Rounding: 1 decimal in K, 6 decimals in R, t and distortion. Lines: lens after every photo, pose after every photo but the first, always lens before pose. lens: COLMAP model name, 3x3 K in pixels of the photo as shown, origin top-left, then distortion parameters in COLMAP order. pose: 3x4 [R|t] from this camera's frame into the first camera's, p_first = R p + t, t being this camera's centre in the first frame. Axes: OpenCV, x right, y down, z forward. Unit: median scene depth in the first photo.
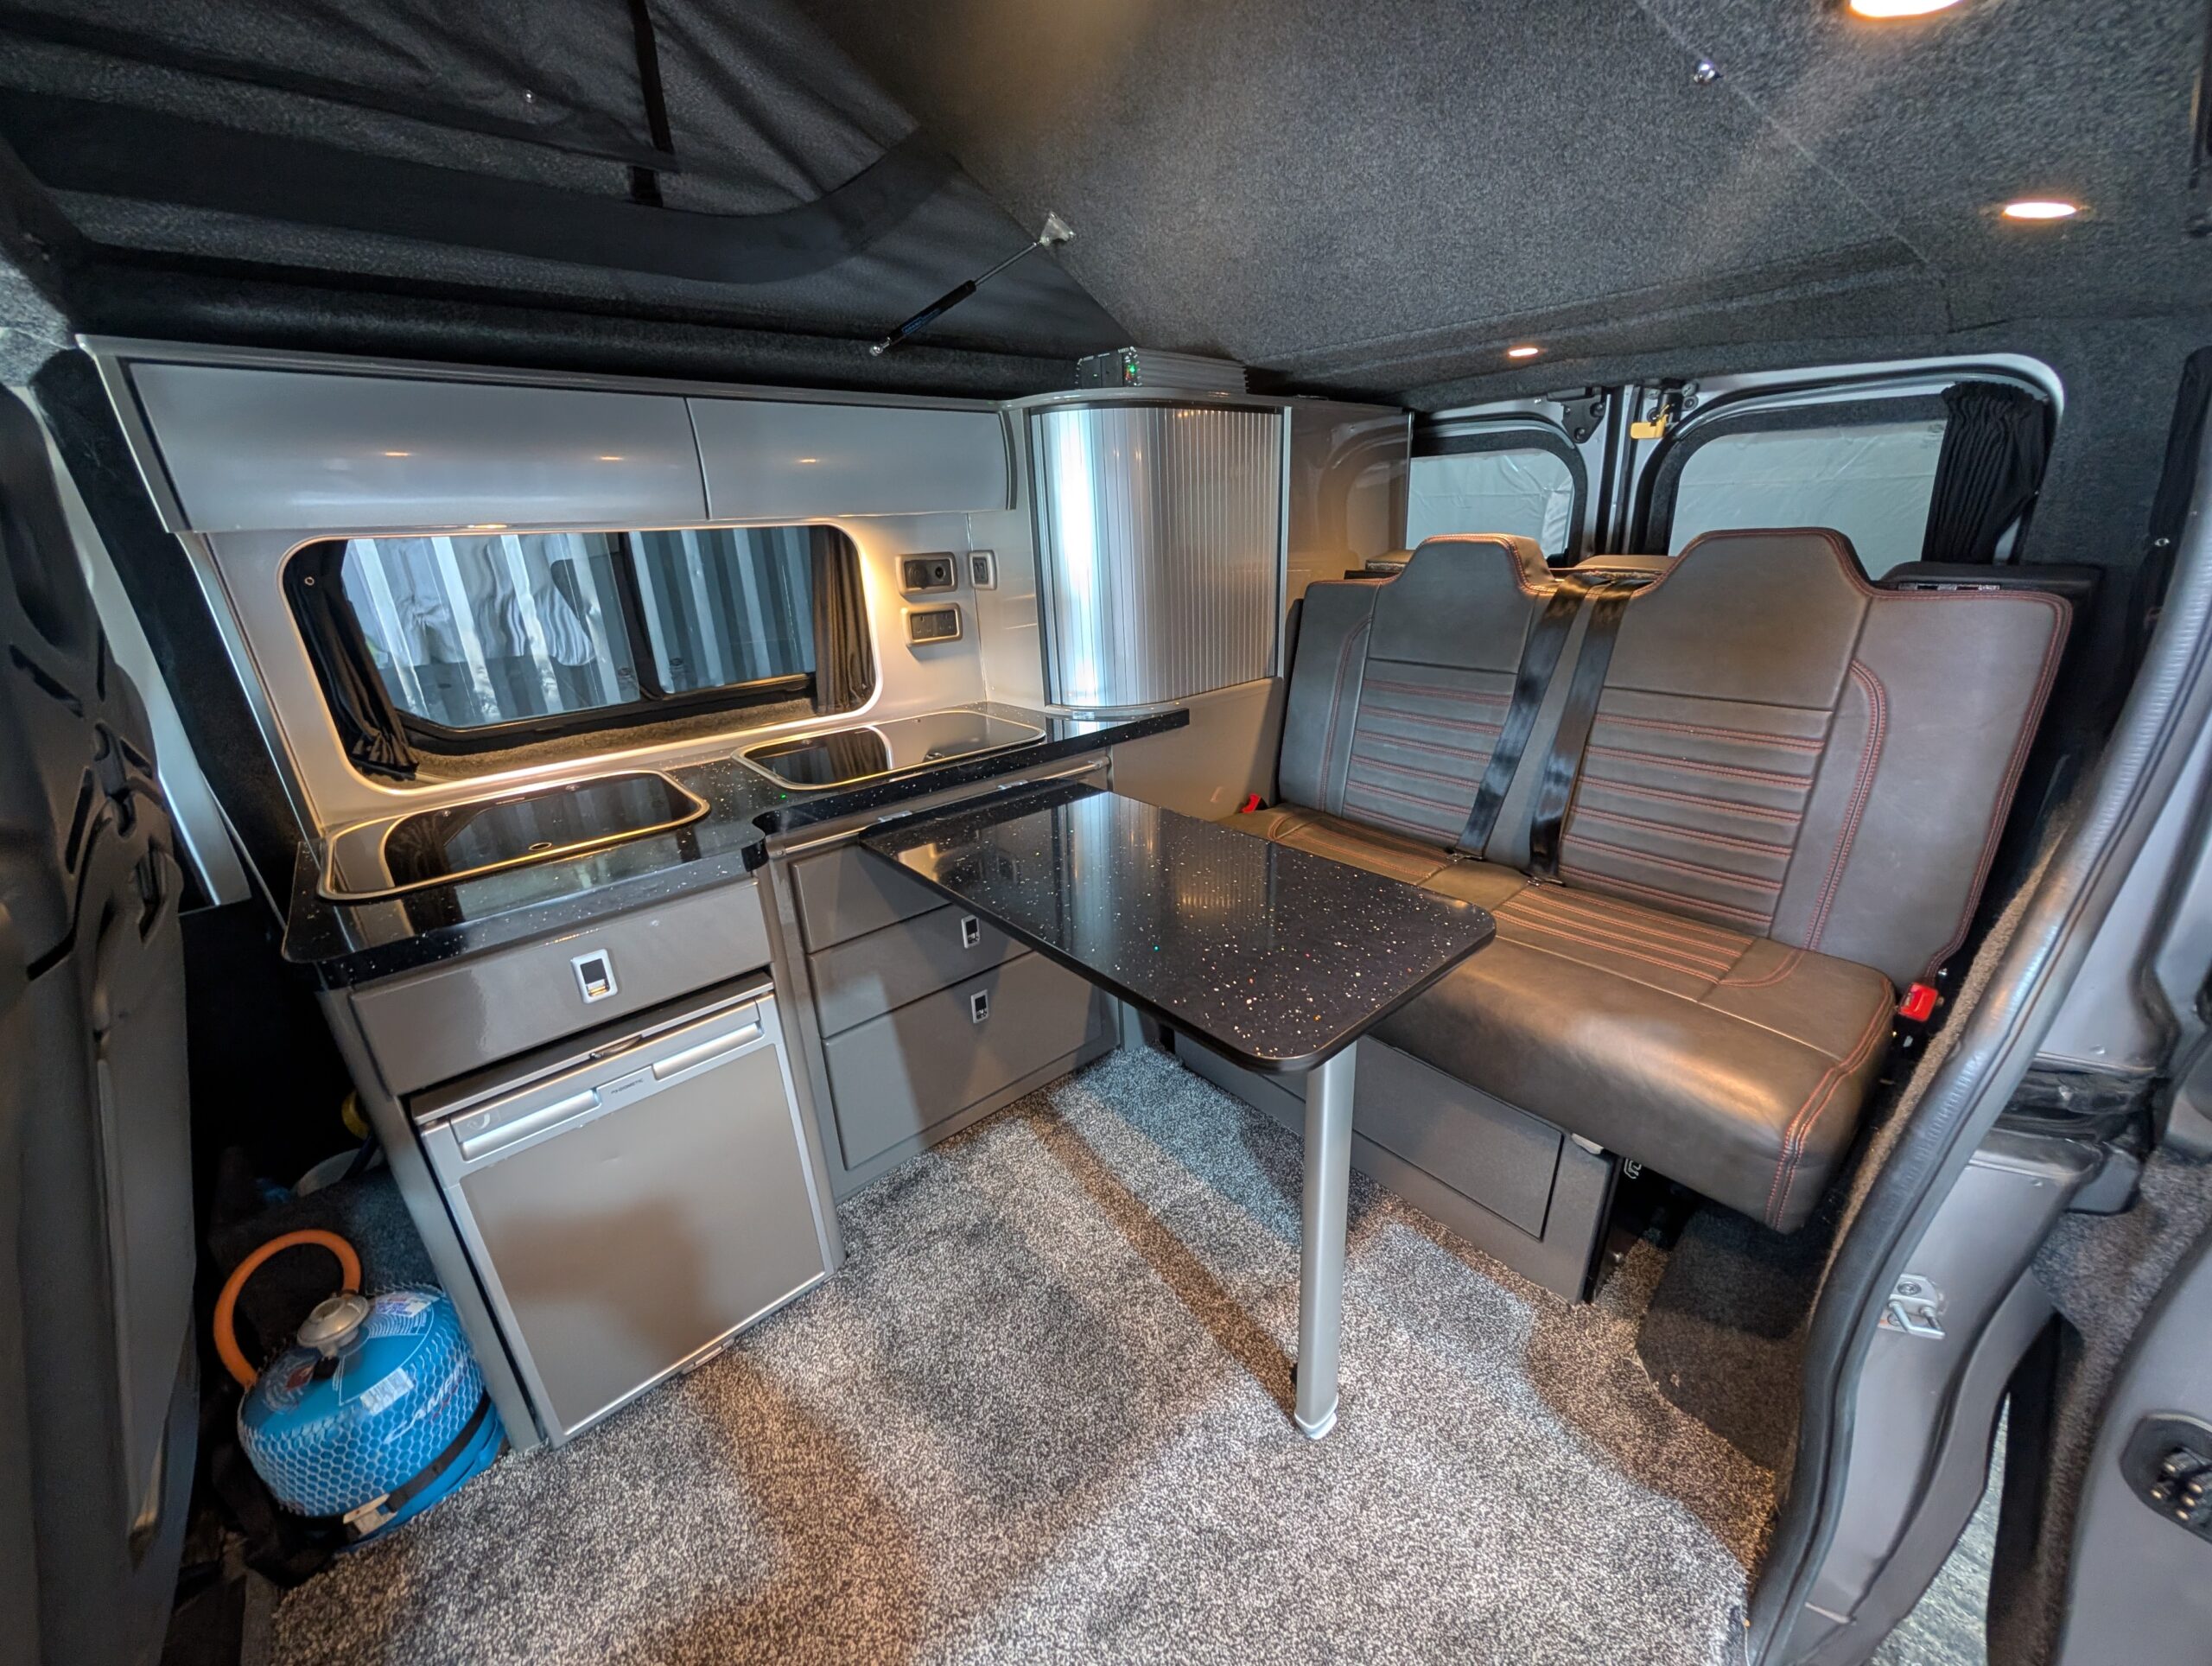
lens RADIAL K [[839.7, 0, 1106.0], [0, 839.7, 833.0], [0, 0, 1]] dist [0.019413, 0.000034]
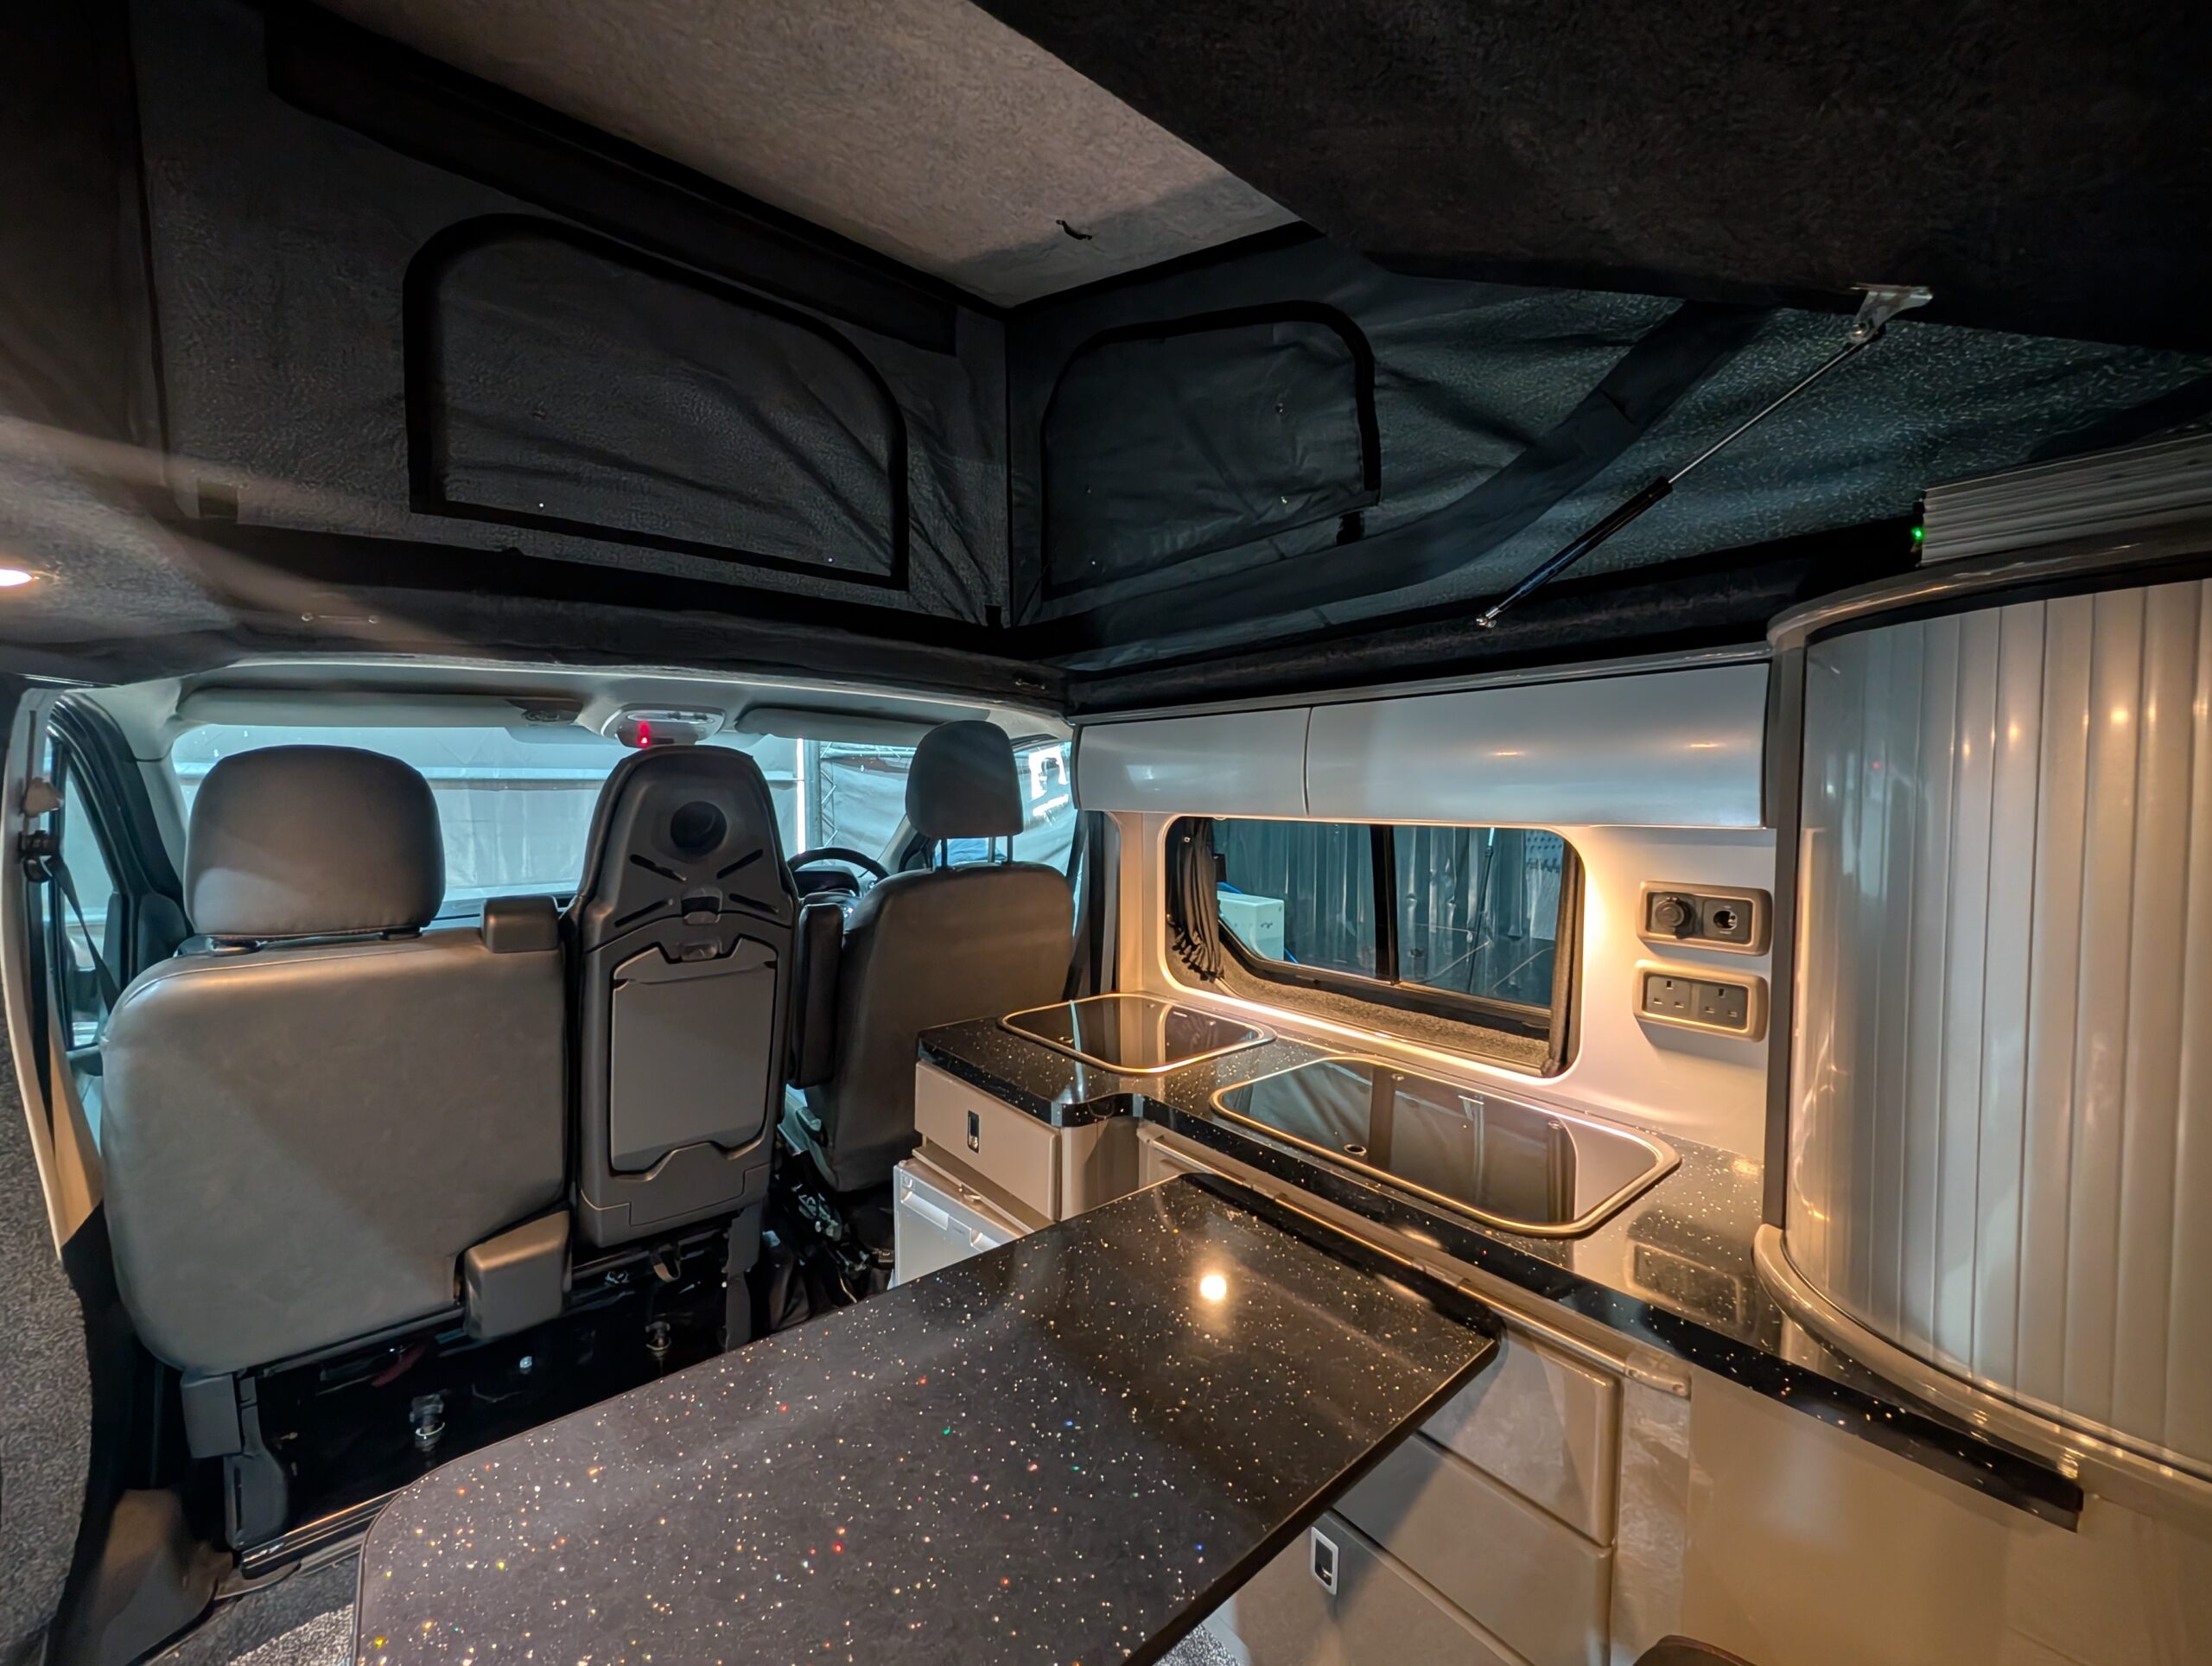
lens RADIAL K [[848.1, 0, 1106.0], [0, 848.1, 833.0], [0, 0, 1]] dist [-0.002577, -0.000206]
pose [[-0.021502, 0.089863, -0.995722, 0.427309], [-0.355475, 0.930184, 0.091625, -0.295861], [0.934439, 0.355924, 0.011943, 0.636453]]
